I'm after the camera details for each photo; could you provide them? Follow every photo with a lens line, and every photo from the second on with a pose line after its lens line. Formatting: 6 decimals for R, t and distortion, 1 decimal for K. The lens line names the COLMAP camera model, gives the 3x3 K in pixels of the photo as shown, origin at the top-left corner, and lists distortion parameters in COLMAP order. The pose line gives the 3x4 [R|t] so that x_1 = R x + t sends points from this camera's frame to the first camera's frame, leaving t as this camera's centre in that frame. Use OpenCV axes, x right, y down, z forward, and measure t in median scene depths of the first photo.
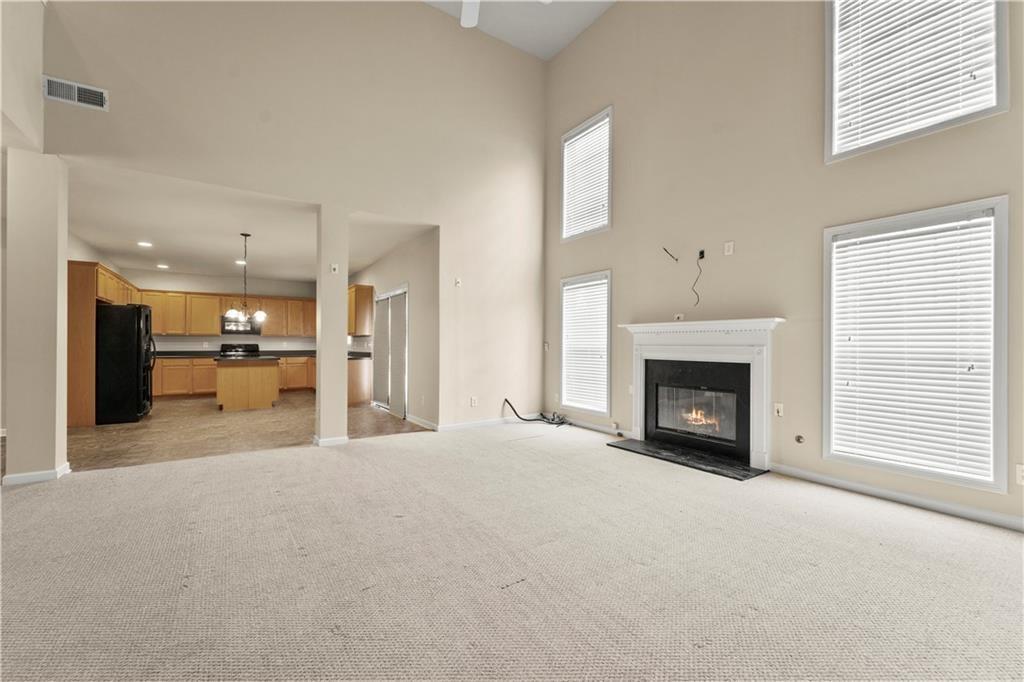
lens RADIAL K [[416.6, 0, 512.0], [0, 416.6, 341.0], [0, 0, 1]] dist [0.000880, 0.000109]
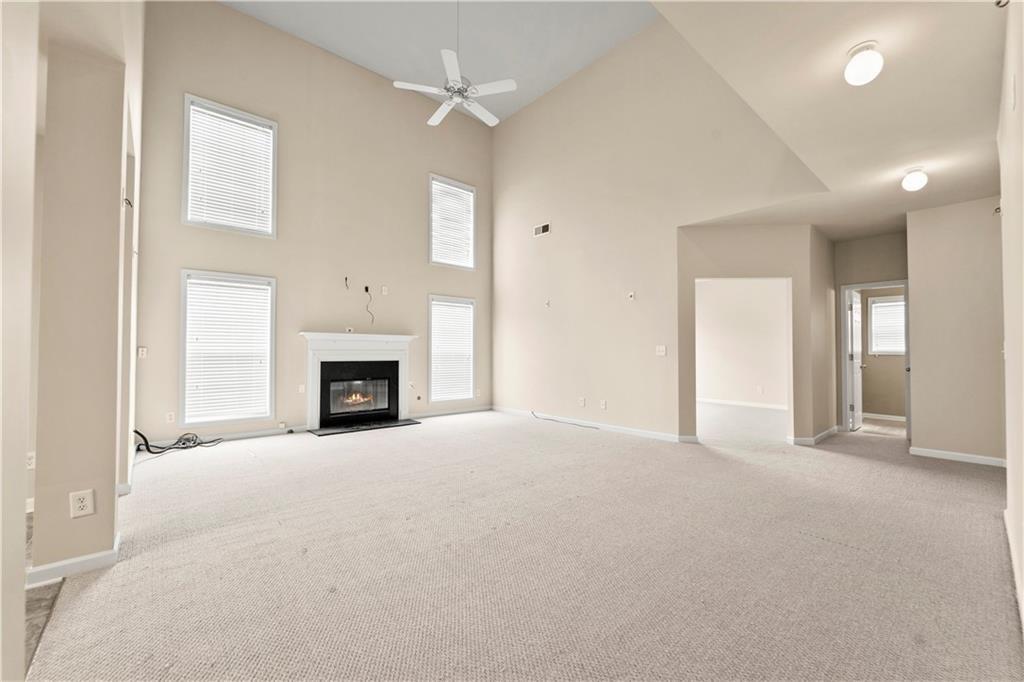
lens RADIAL K [[411.0, 0, 512.0], [0, 411.0, 341.0], [0, 0, 1]] dist [0.000207, 0.000019]
pose [[-0.107243, 0.017819, 0.994073, -0.946658], [-0.012269, 0.999740, -0.019244, -0.000759], [-0.994157, -0.014260, -0.106996, 0.570703]]
